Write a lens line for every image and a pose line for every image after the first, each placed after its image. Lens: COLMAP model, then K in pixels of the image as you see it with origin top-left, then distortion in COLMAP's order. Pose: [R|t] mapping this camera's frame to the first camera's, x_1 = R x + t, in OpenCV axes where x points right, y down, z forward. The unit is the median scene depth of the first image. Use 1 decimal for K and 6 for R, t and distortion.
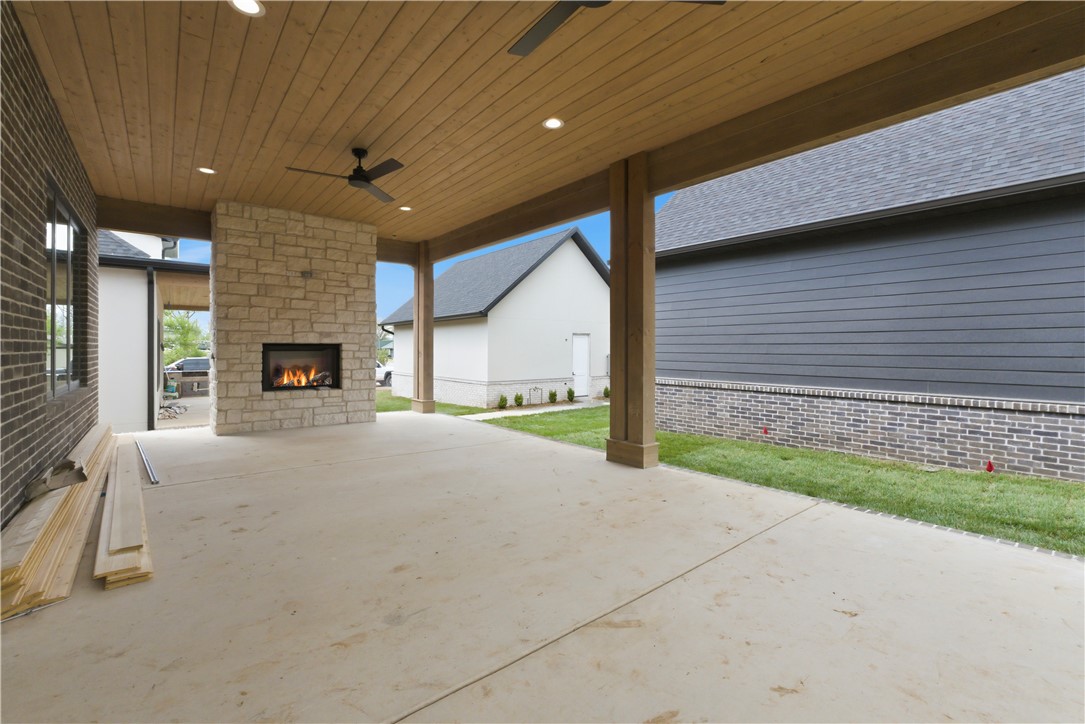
lens RADIAL K [[472.6, 0, 544.6], [0, 472.6, 355.0], [0, 0, 1]] dist [-0.010395, 0.001010]
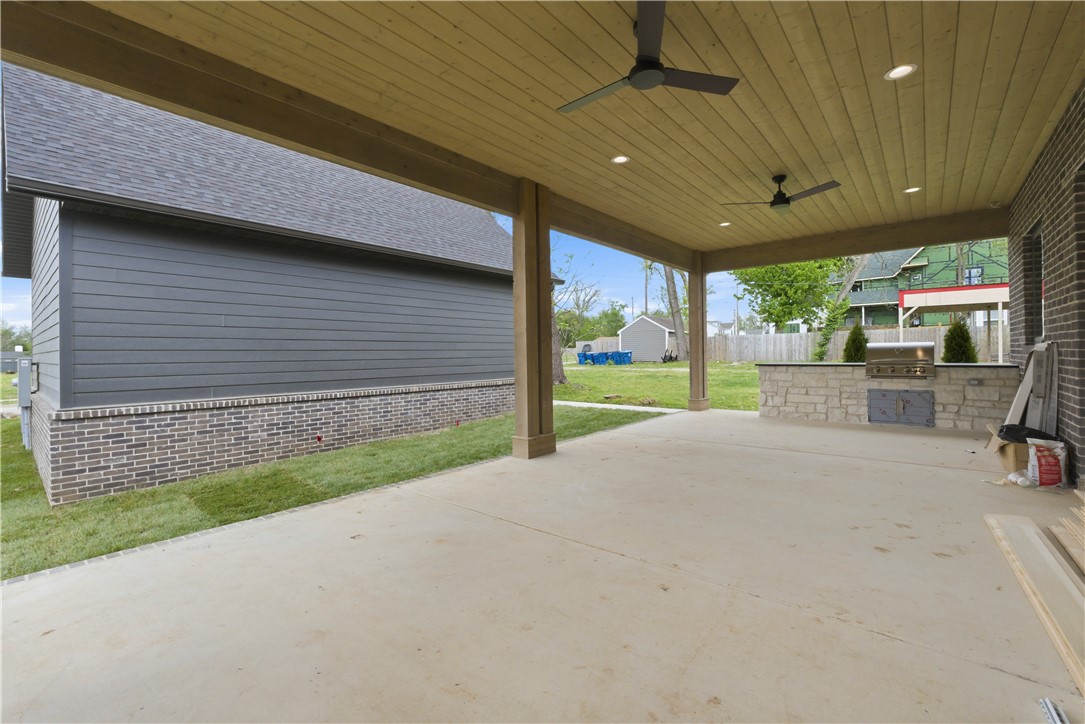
lens RADIAL K [[472.6, 0, 539.5], [0, 472.6, 354.5], [0, 0, 1]] dist [-0.010395, 0.001010]
pose [[-0.194184, -0.001303, 0.980964, -0.572702], [0.024221, 0.999688, 0.006123, -0.009234], [-0.980666, 0.024949, -0.194091, 0.750790]]
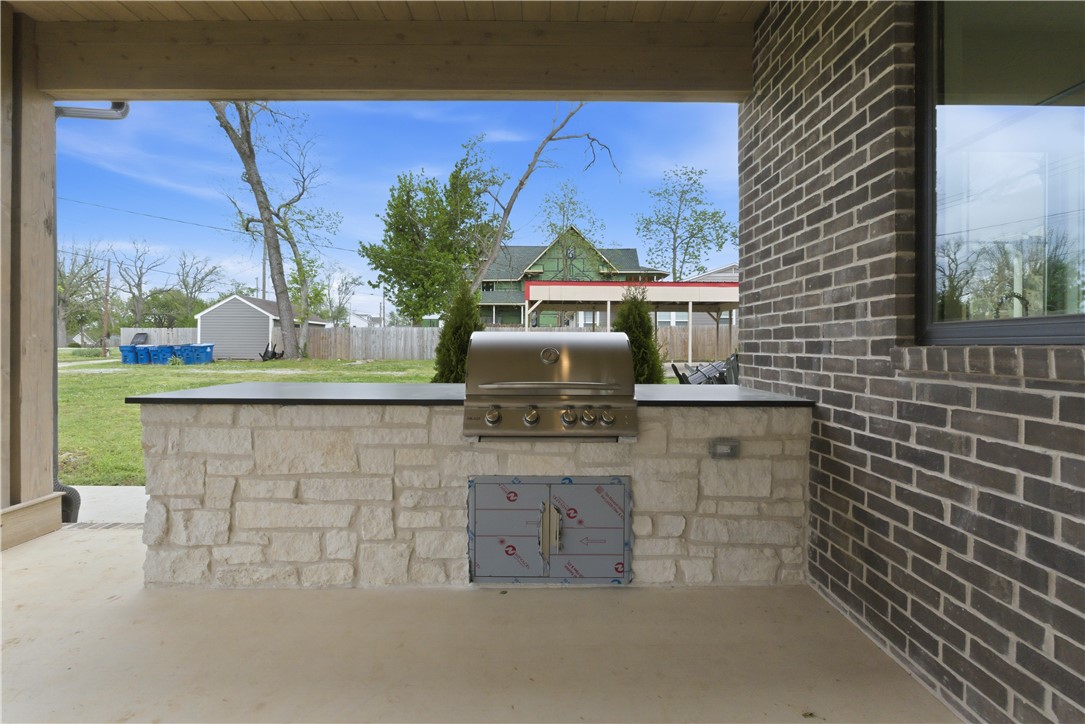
lens RADIAL K [[472.6, 0, 540.1], [0, 472.6, 353.8], [0, 0, 1]] dist [-0.010395, 0.001010]
pose [[-0.778399, -0.013703, 0.627621, -0.515168], [0.001842, 0.999708, 0.024110, -0.008593], [-0.627768, 0.019923, -0.778146, 0.688461]]
